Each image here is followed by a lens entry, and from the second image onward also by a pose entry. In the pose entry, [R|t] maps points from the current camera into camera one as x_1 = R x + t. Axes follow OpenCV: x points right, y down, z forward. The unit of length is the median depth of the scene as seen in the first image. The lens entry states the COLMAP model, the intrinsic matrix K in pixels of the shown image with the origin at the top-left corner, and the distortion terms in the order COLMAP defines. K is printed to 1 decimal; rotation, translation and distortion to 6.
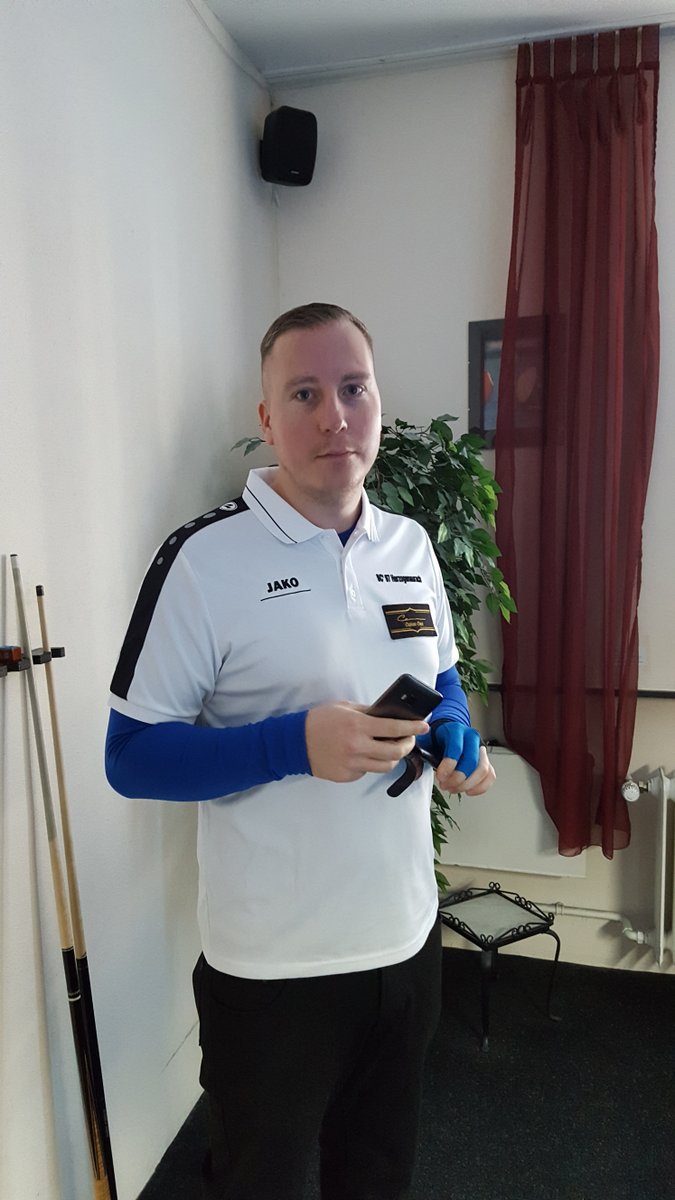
lens RADIAL K [[892.6, 0, 316.4], [0, 892.6, 621.0], [0, 0, 1]] dist [0.073046, -0.096556]
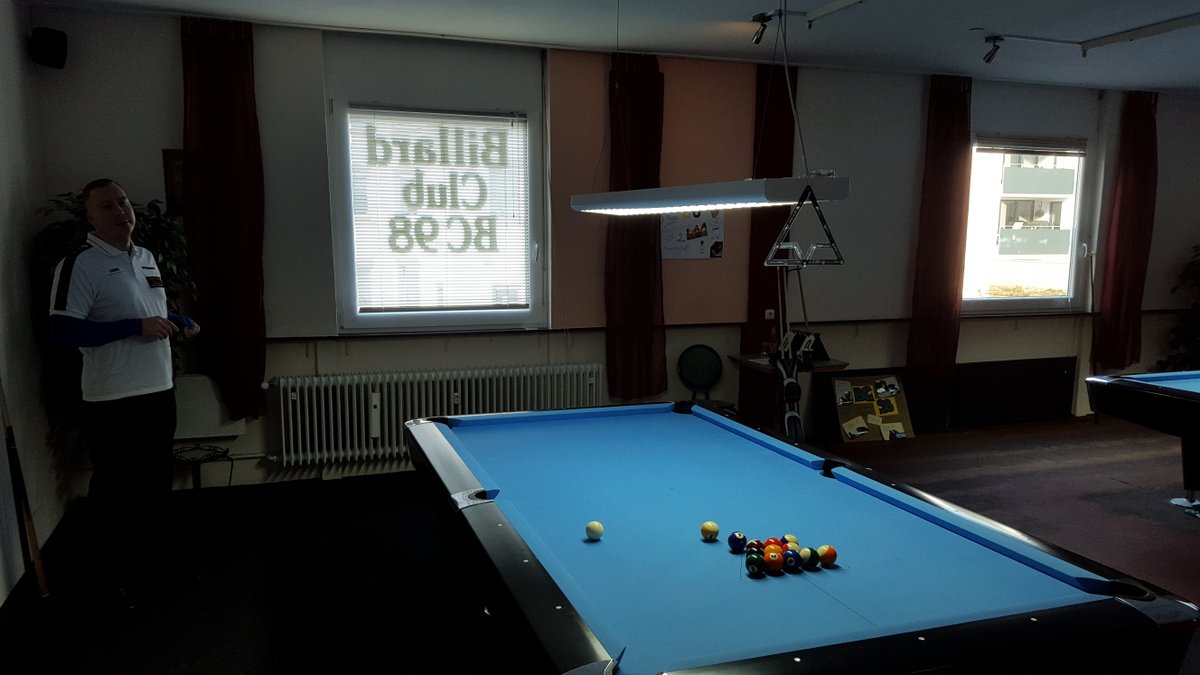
lens RADIAL K [[892.6, 0, 599.7], [0, 892.6, 352.8], [0, 0, 1]] dist [0.073046, -0.096556]
pose [[0.801343, -0.052041, 0.595937, -0.271705], [0.063497, 0.997980, 0.001767, 0.163655], [-0.594825, 0.036425, 0.803029, -1.154806]]
